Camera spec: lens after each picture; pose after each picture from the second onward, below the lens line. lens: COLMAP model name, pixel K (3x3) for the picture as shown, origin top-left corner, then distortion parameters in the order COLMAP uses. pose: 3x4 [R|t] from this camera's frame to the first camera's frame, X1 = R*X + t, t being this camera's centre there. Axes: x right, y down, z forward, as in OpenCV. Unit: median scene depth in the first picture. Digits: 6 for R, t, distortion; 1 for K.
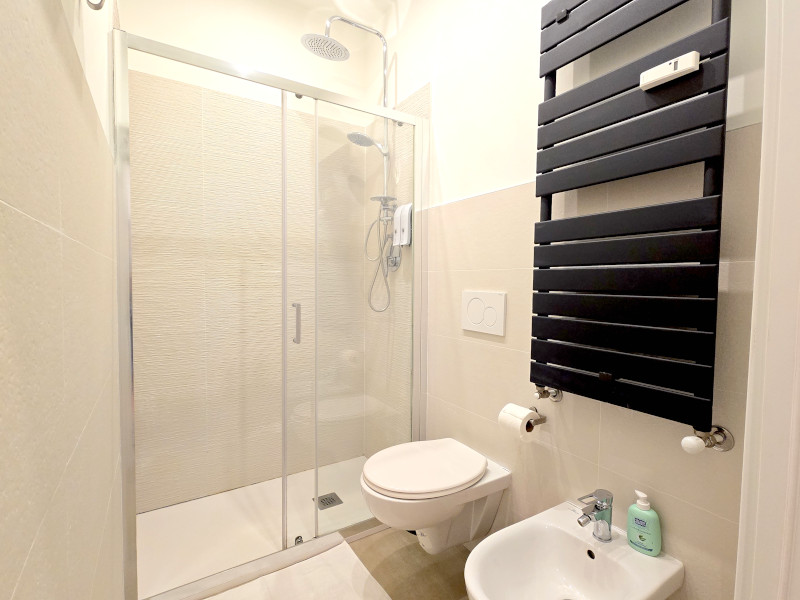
lens RADIAL K [[390.0, 0, 400.0], [0, 390.0, 300.0], [0, 0, 1]] dist [-0.007100, -0.004423]
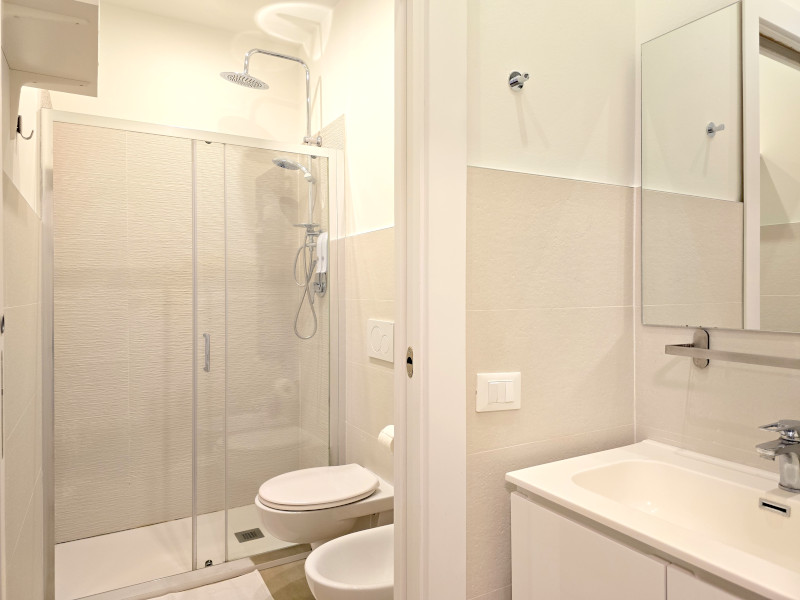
lens RADIAL K [[531.8, 0, 398.9], [0, 531.8, 295.1], [0, 0, 1]] dist [0.044920, -0.042803]
pose [[0.998915, -0.011804, -0.045047, 0.271820], [0.010055, 0.999195, -0.038847, -0.029402], [0.045469, 0.038352, 0.998229, -0.369476]]
